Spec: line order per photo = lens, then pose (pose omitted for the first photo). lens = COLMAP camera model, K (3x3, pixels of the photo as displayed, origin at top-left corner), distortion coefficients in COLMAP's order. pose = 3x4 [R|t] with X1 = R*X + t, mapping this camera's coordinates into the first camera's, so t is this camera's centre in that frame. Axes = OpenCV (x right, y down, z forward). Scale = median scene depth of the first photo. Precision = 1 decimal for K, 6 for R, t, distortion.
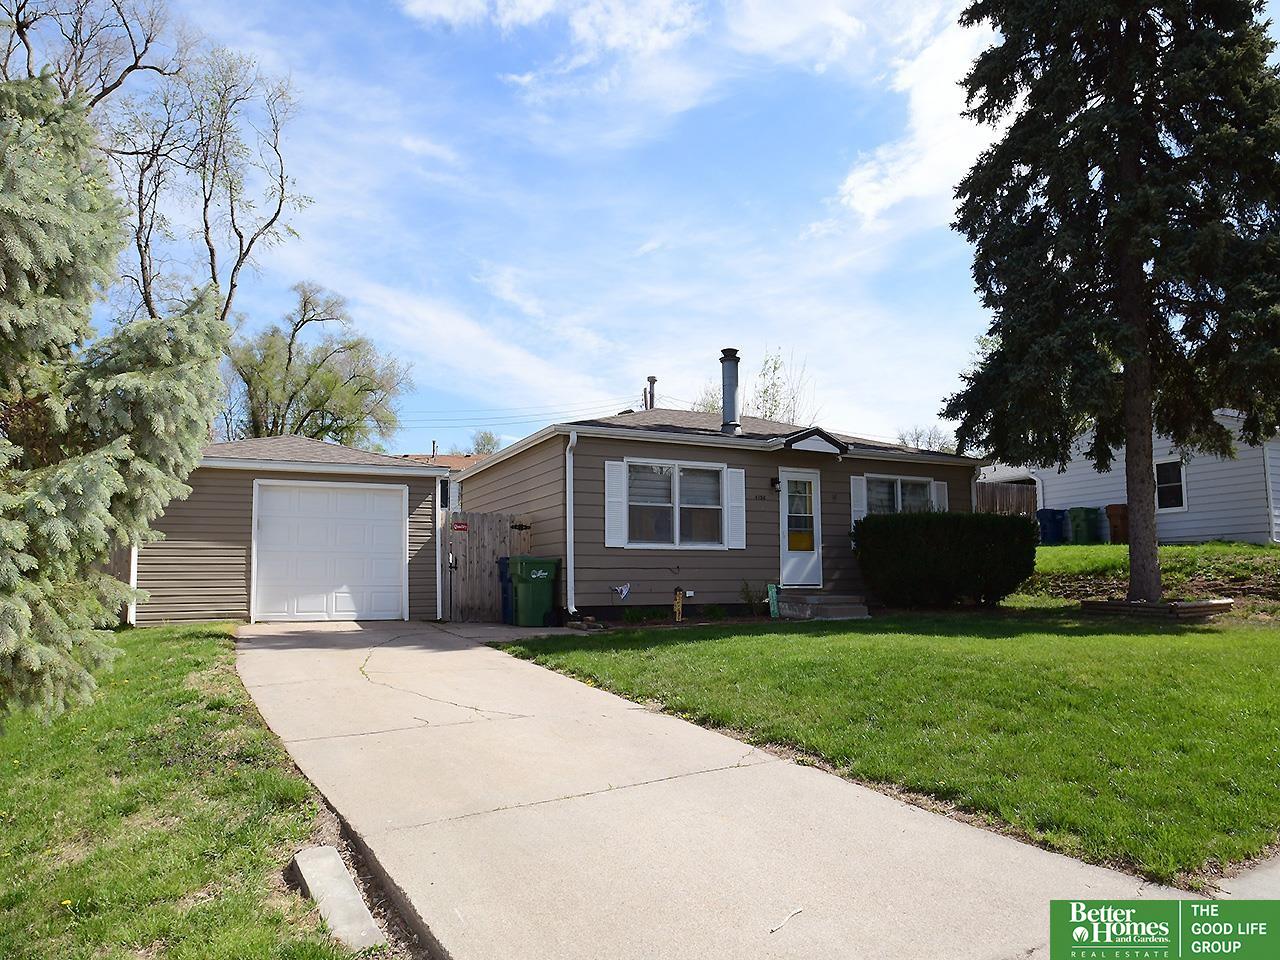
lens RADIAL K [[822.6, 0, 638.9], [0, 822.6, 443.2], [0, 0, 1]] dist [0.000828, -0.004504]
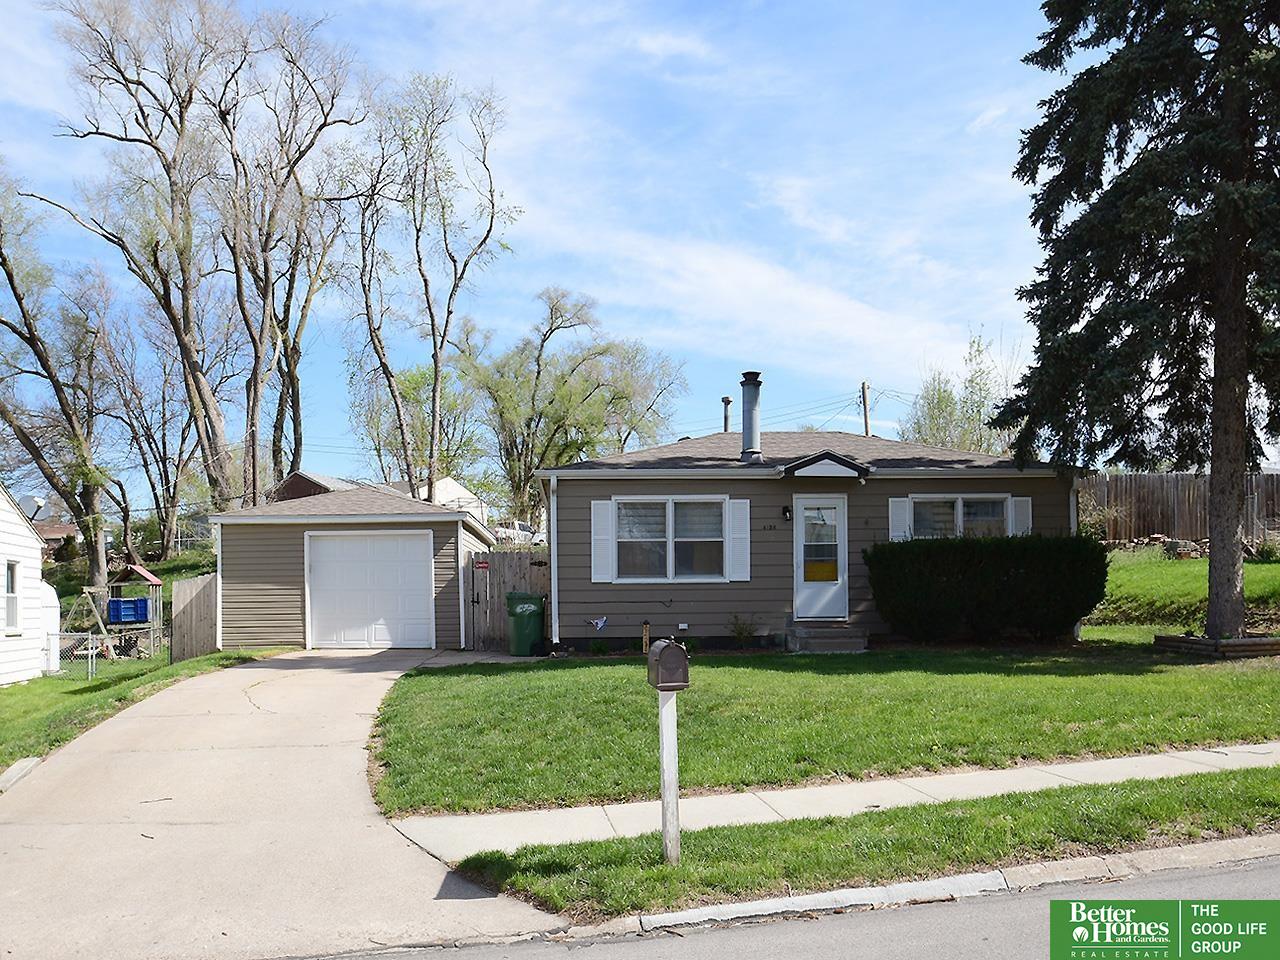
lens RADIAL K [[1010.7, 0, 639.1], [0, 1010.7, 482.0], [0, 0, 1]] dist [-0.007074, 0.003983]
pose [[0.926342, -0.049703, -0.373390, 0.458818], [0.067127, 0.997172, 0.033799, -0.038398], [0.370654, -0.056374, 0.927059, -0.158646]]
